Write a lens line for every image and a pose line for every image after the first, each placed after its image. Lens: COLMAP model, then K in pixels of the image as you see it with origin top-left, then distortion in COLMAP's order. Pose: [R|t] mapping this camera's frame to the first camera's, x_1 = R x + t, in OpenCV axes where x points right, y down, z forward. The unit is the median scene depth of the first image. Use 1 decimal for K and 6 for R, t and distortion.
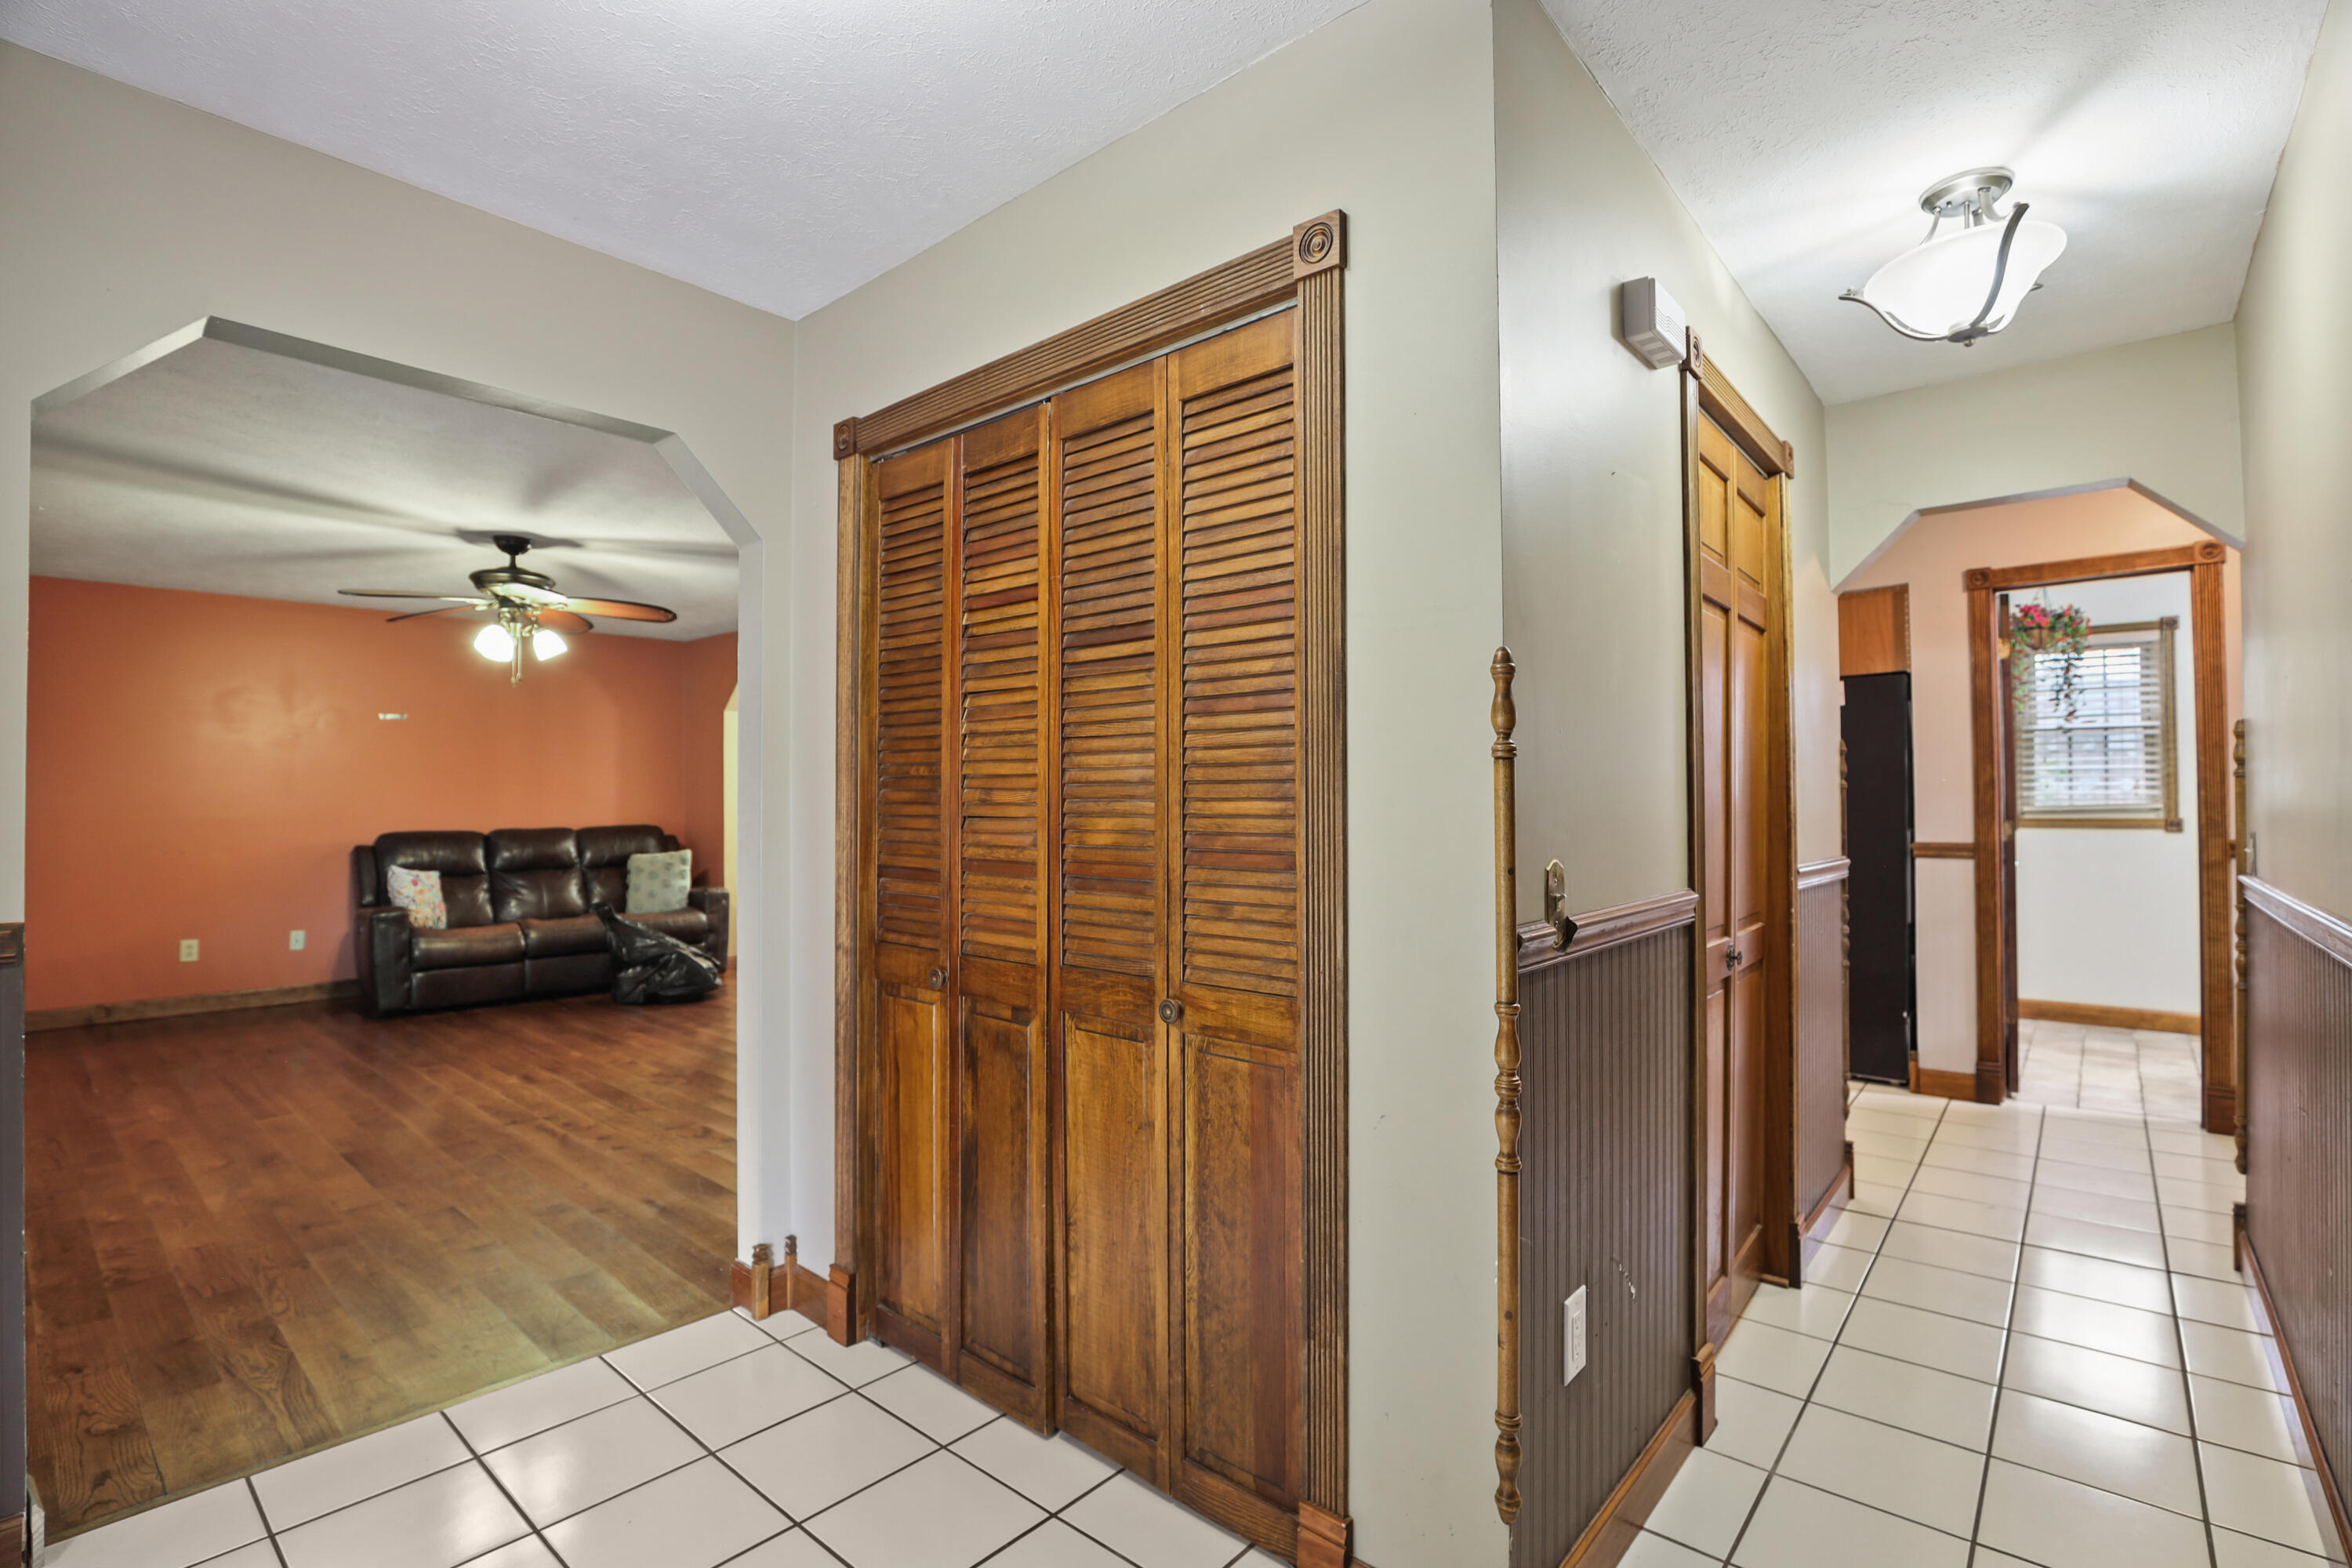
lens RADIAL K [[1084.9, 0, 1183.8], [0, 1084.9, 799.9], [0, 0, 1]] dist [-0.034949, 0.006033]
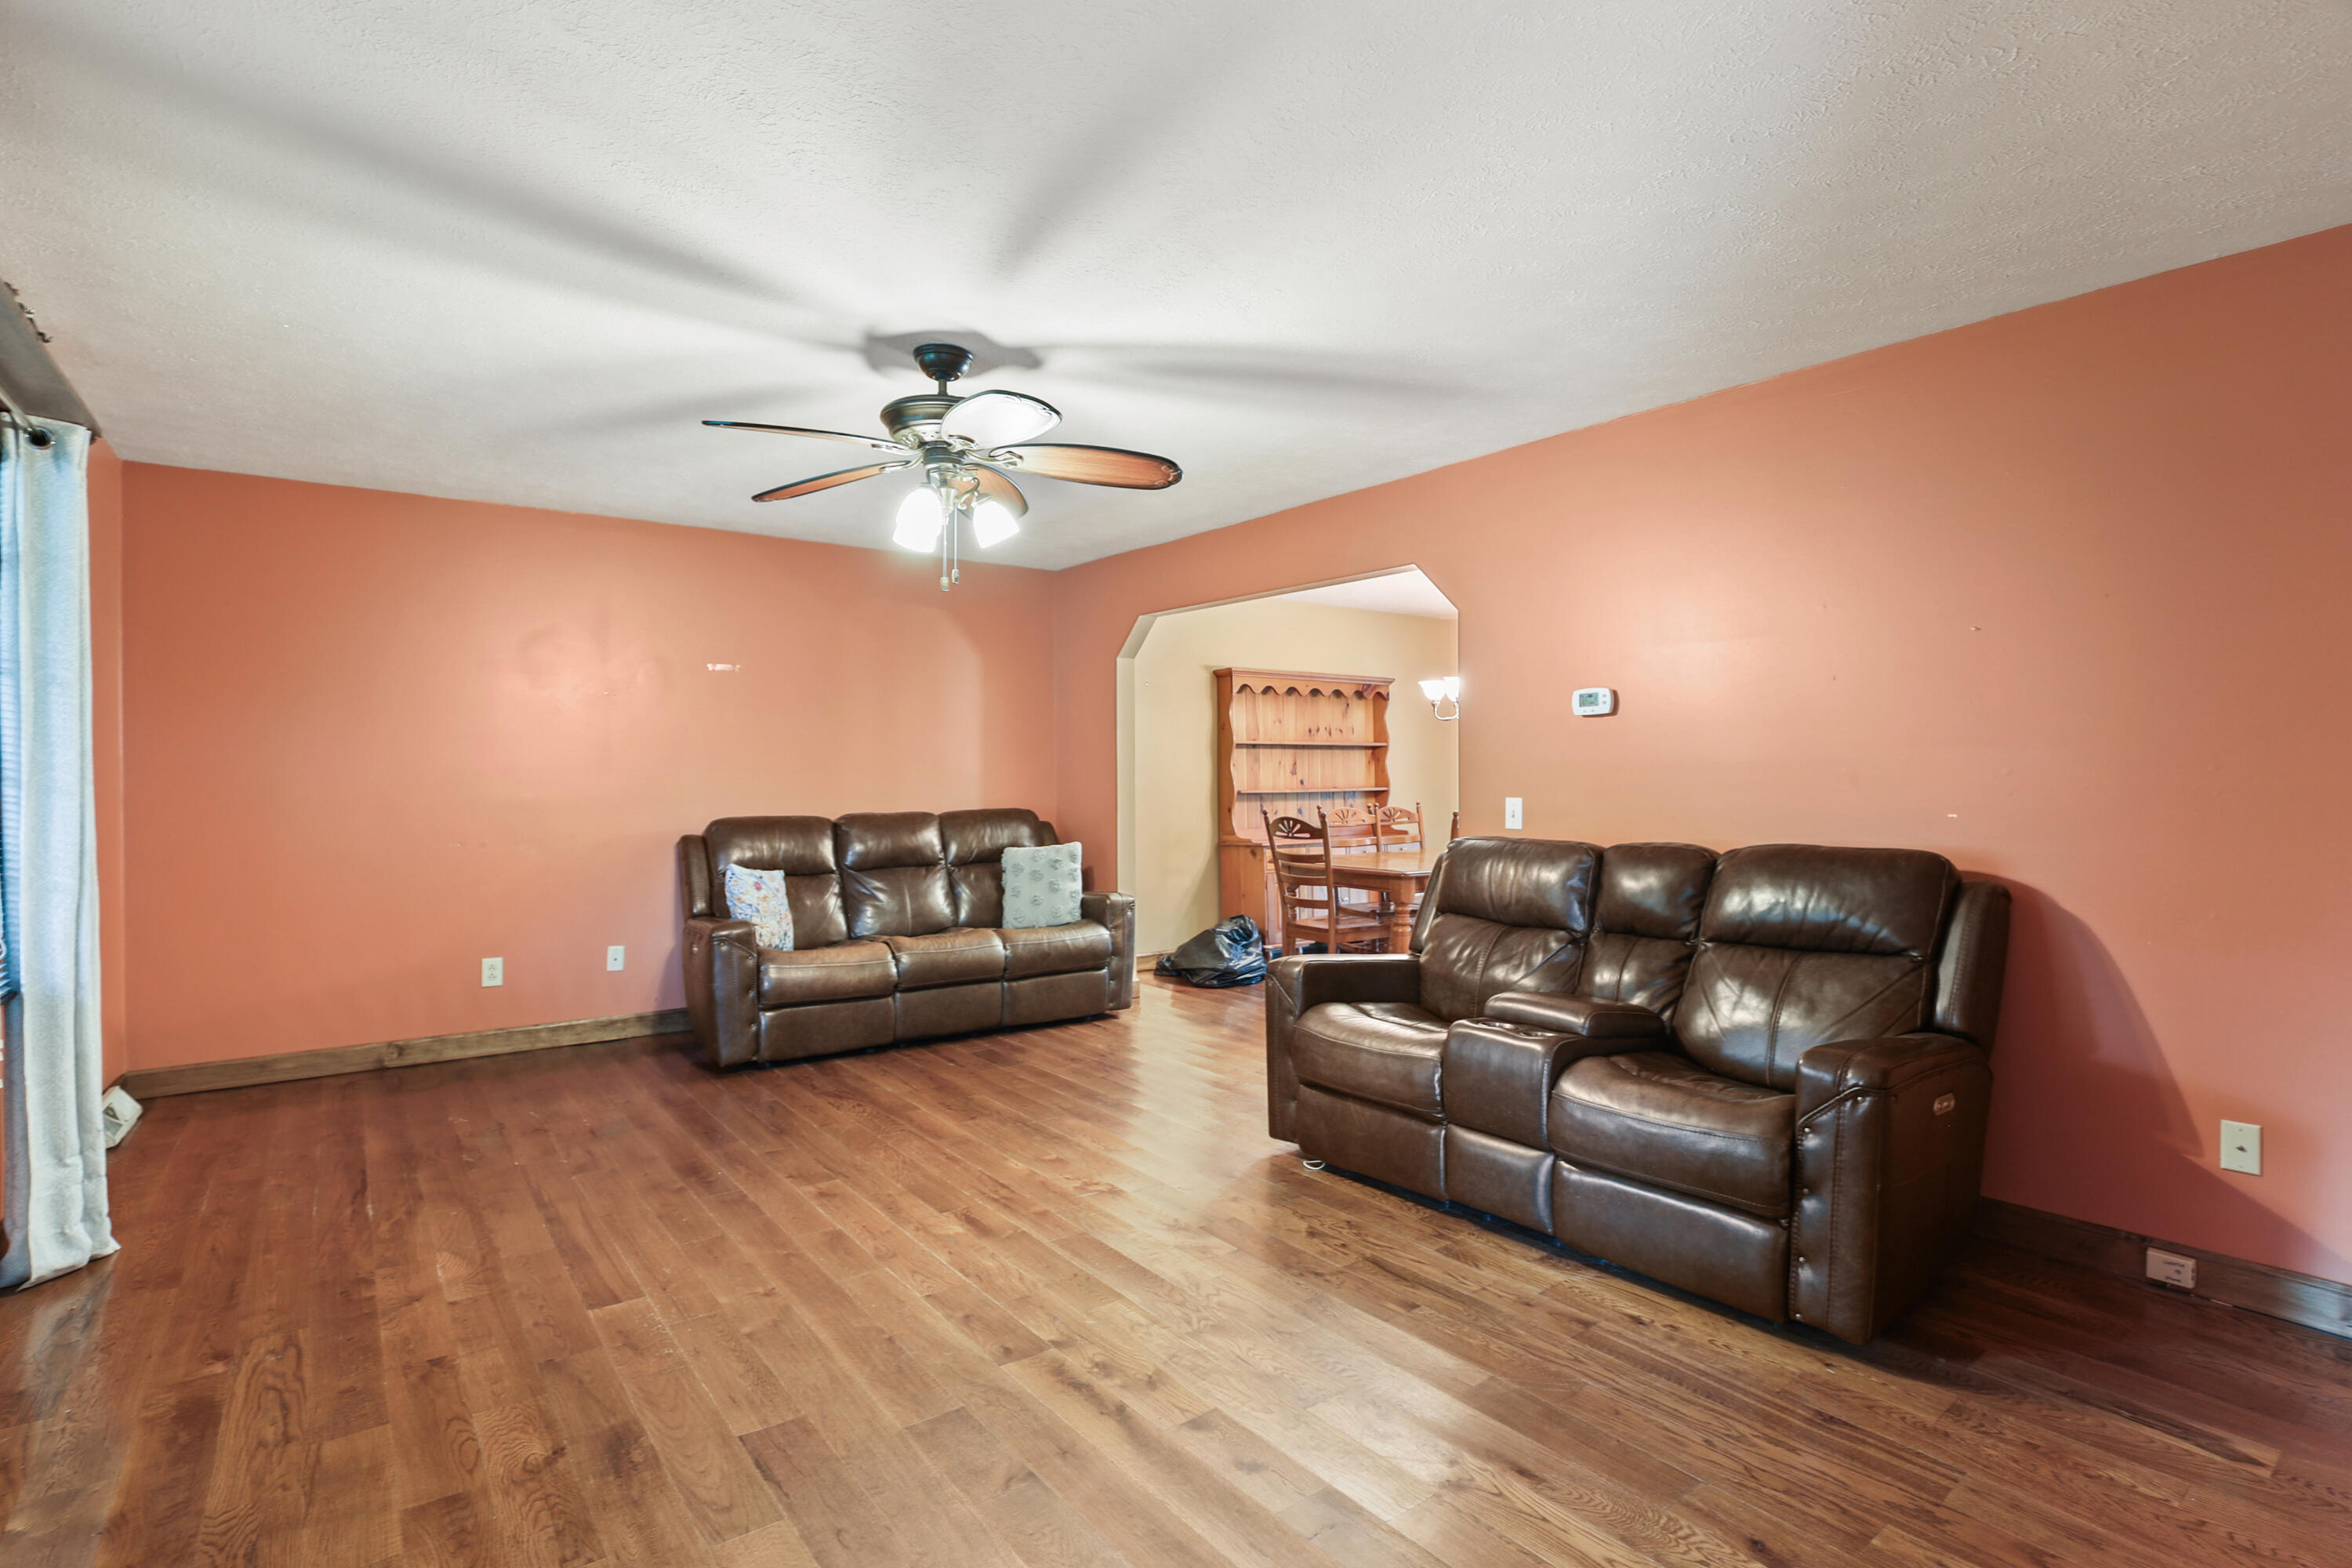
lens RADIAL K [[1084.9, 0, 1166.9], [0, 1084.9, 793.8], [0, 0, 1]] dist [-0.034949, 0.006033]
pose [[0.980848, 0.001101, -0.194771, -0.282980], [0.001506, 0.999911, 0.013236, 0.003325], [0.194768, -0.013276, 0.980759, 0.305777]]
